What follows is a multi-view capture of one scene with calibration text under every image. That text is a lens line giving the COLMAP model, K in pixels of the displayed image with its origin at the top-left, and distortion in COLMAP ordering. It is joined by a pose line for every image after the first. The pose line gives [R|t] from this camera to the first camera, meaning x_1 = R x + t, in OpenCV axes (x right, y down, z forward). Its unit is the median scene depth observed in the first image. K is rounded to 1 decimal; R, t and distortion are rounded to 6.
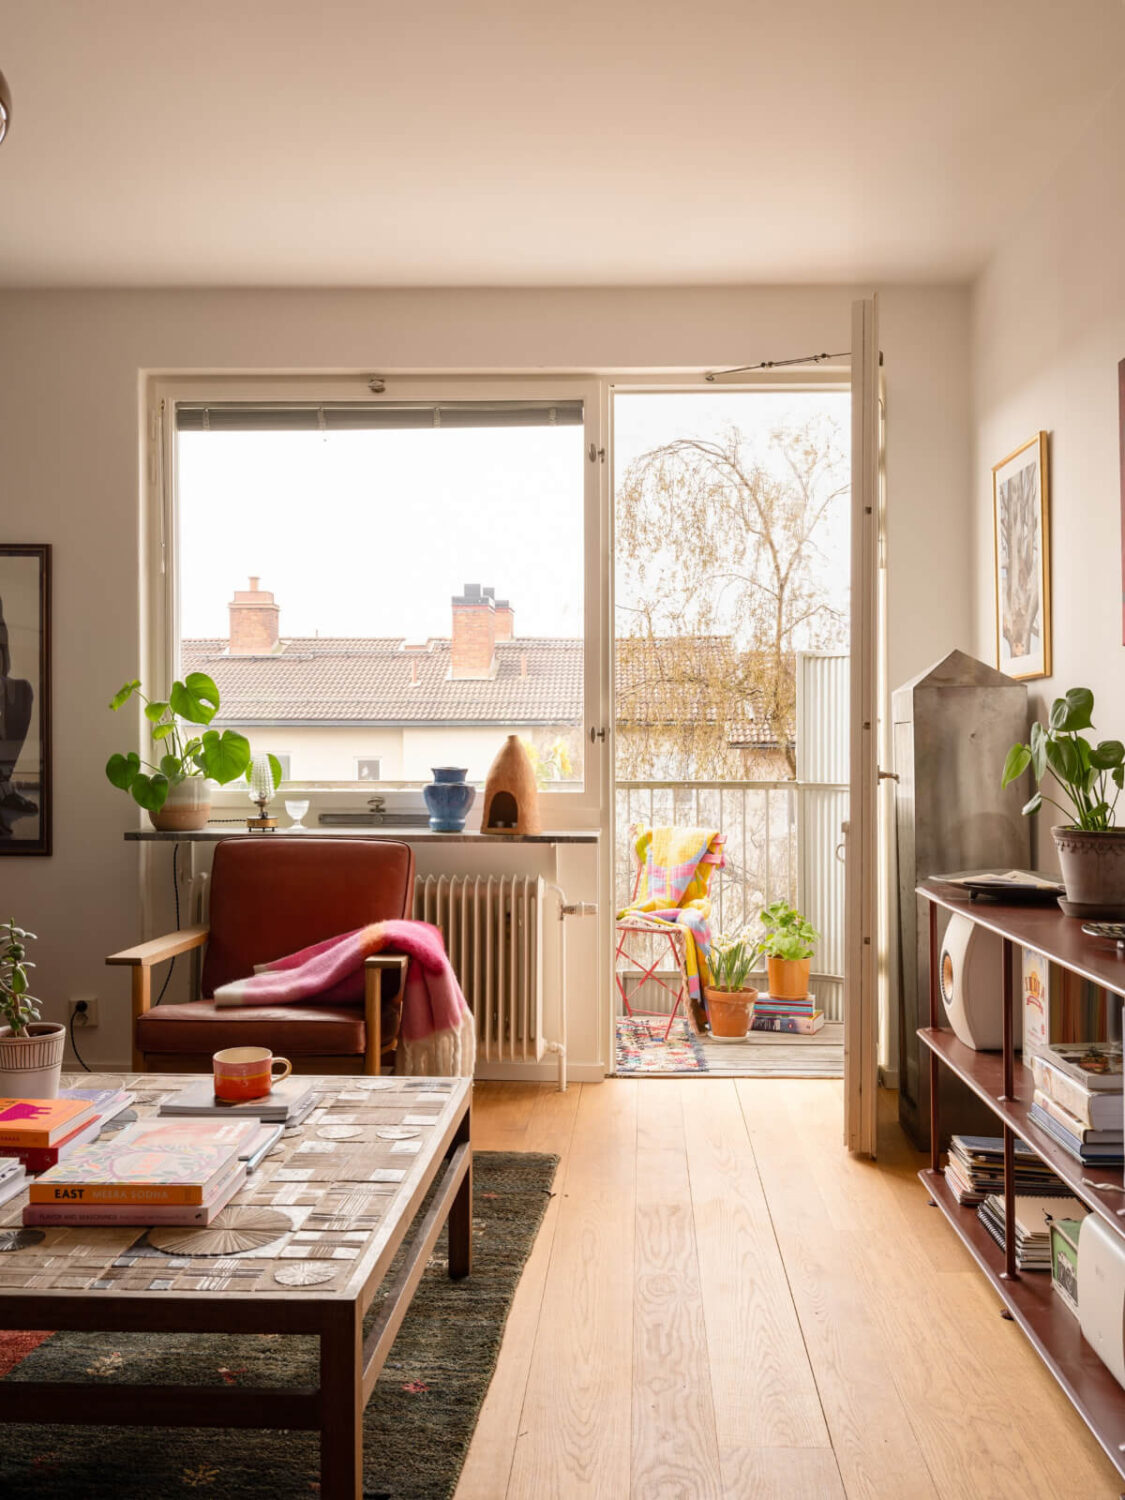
lens RADIAL K [[1415.1, 0, 586.1], [0, 1415.1, 751.4], [0, 0, 1]] dist [0.006372, -0.014113]
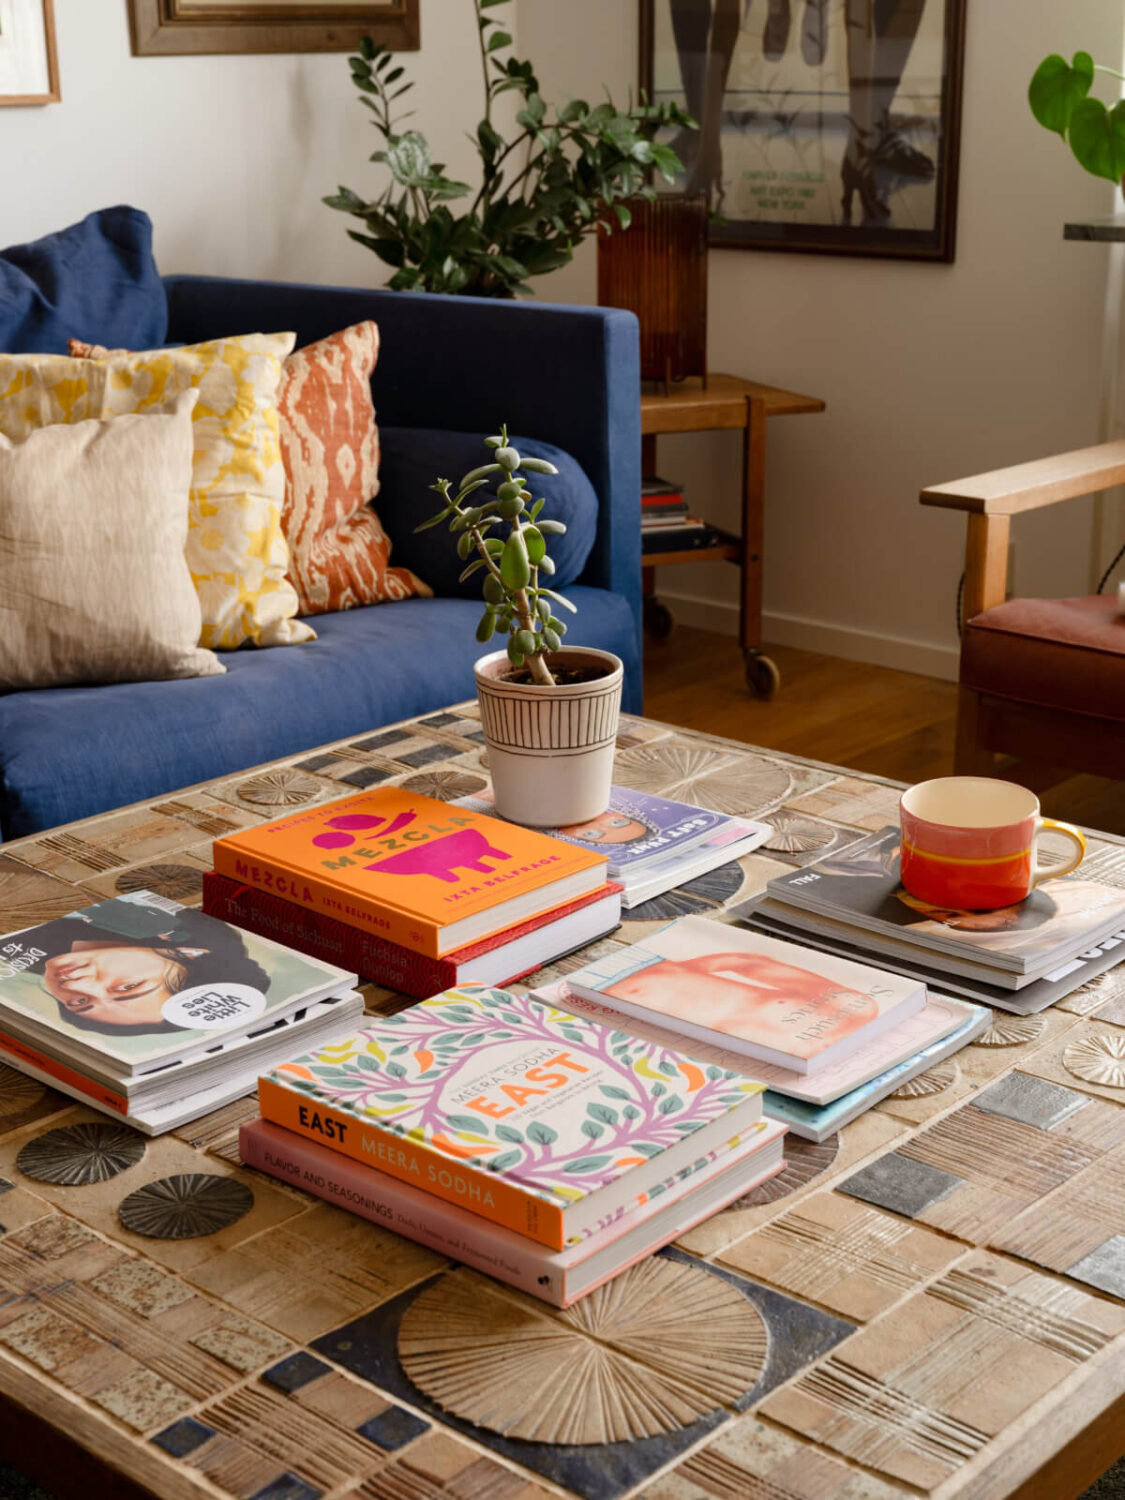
lens RADIAL K [[2184.7, 0, 525.0], [0, 2184.7, 749.6], [0, 0, 1]] dist [0.014349, -0.004152]
pose [[0.768633, 0.183889, -0.612689, 0.030234], [0.007085, 0.955285, 0.295603, 0.006092], [0.639651, -0.231551, 0.732960, 0.287228]]
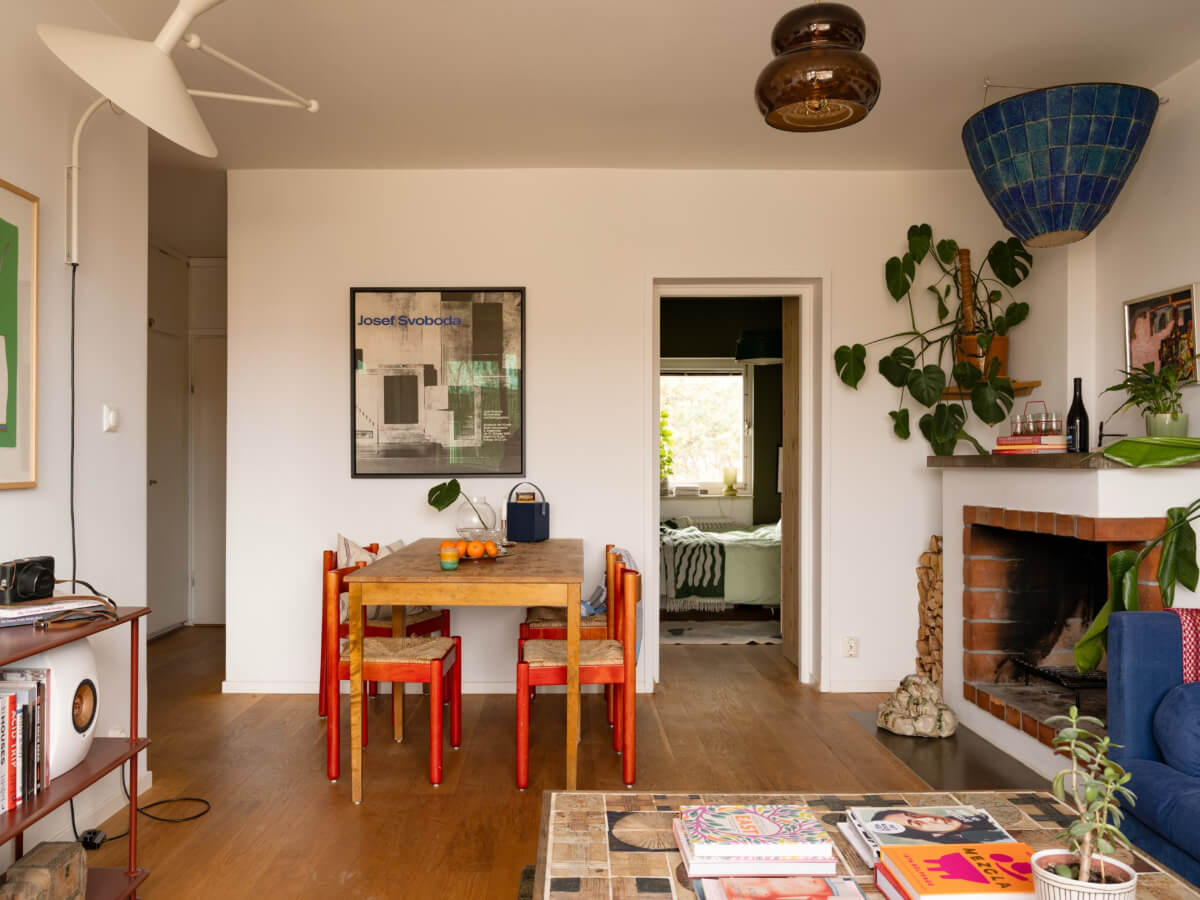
lens RADIAL K [[990.4, 0, 551.9], [0, 990.4, 476.0], [0, 0, 1]] dist [-0.002135, 0.005355]
pose [[-0.999867, 0.001242, -0.016251, -0.070191], [0.001094, 0.999958, 0.009099, -0.010406], [0.016261, 0.009080, -0.999827, 0.986209]]
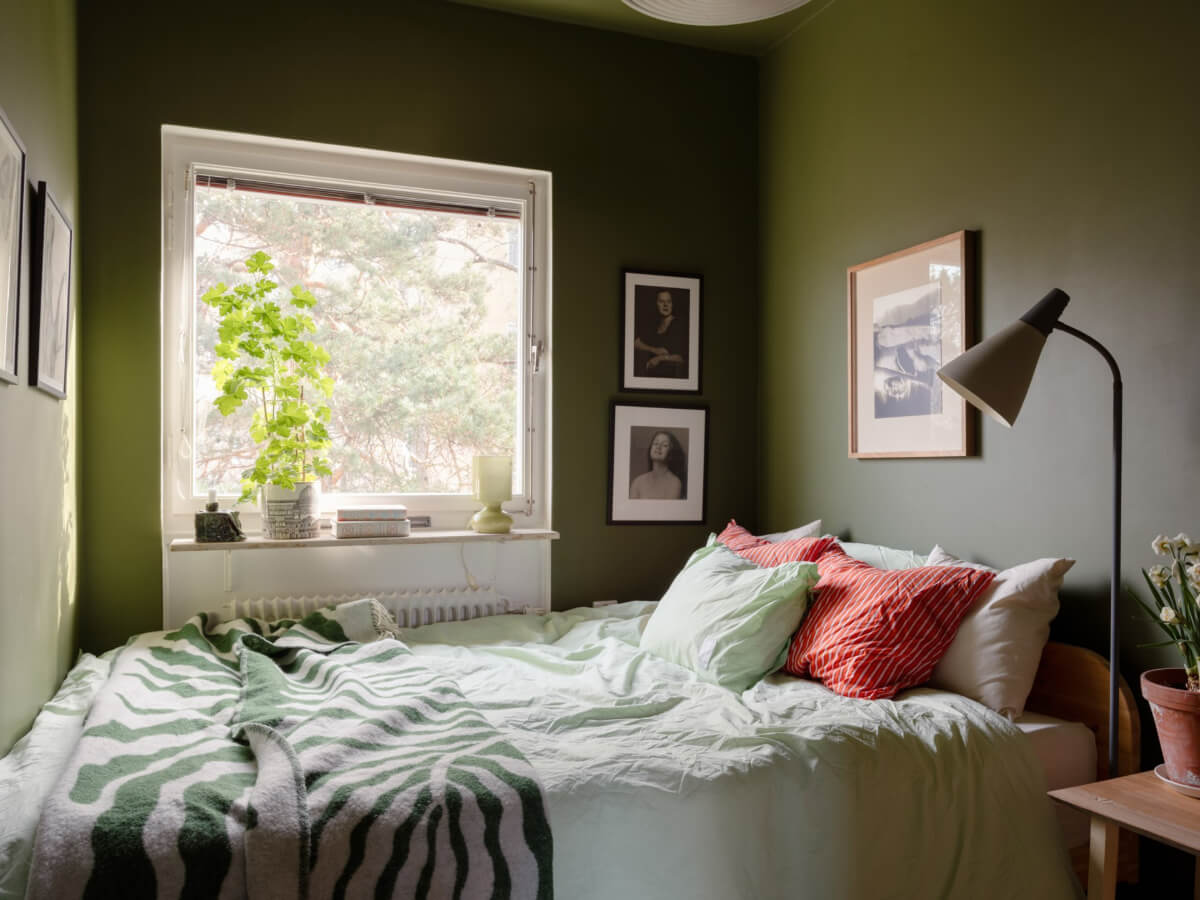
lens RADIAL K [[965.6, 0, 640.3], [0, 965.6, 460.1], [0, 0, 1]] dist [-0.003997, 0.002239]
pose [[-0.912851, -0.004703, -0.408267, -0.284929], [-0.000624, 0.999949, -0.010125, 0.001715], [0.408293, -0.008988, -0.912807, -0.409814]]
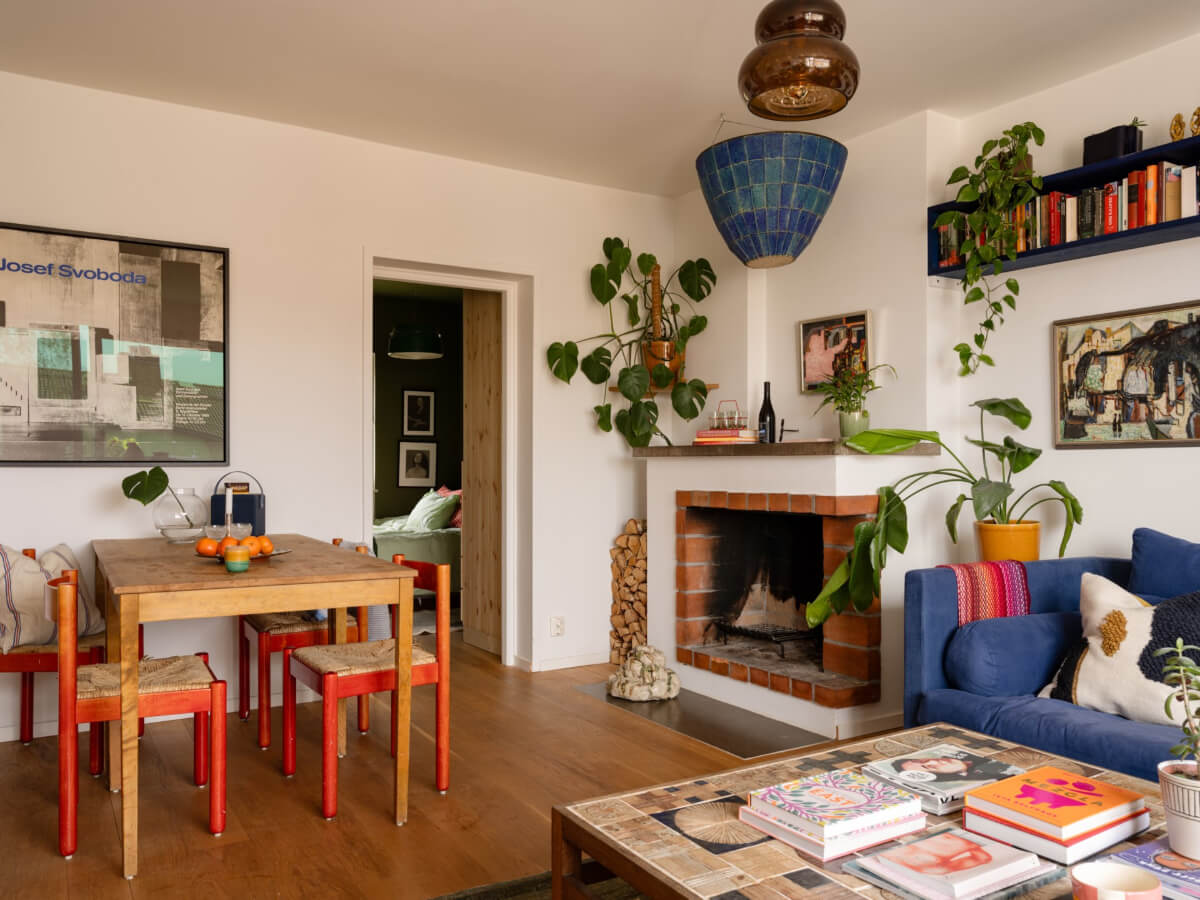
lens RADIAL K [[933.0, 0, 608.2], [0, 933.0, 474.6], [0, 0, 1]] dist [0.002795, -0.005148]
pose [[-0.835484, 0.002887, -0.549507, 0.156528], [-0.001335, 0.999973, 0.007283, 0.003875], [0.549513, 0.006818, -0.835457, 0.830321]]
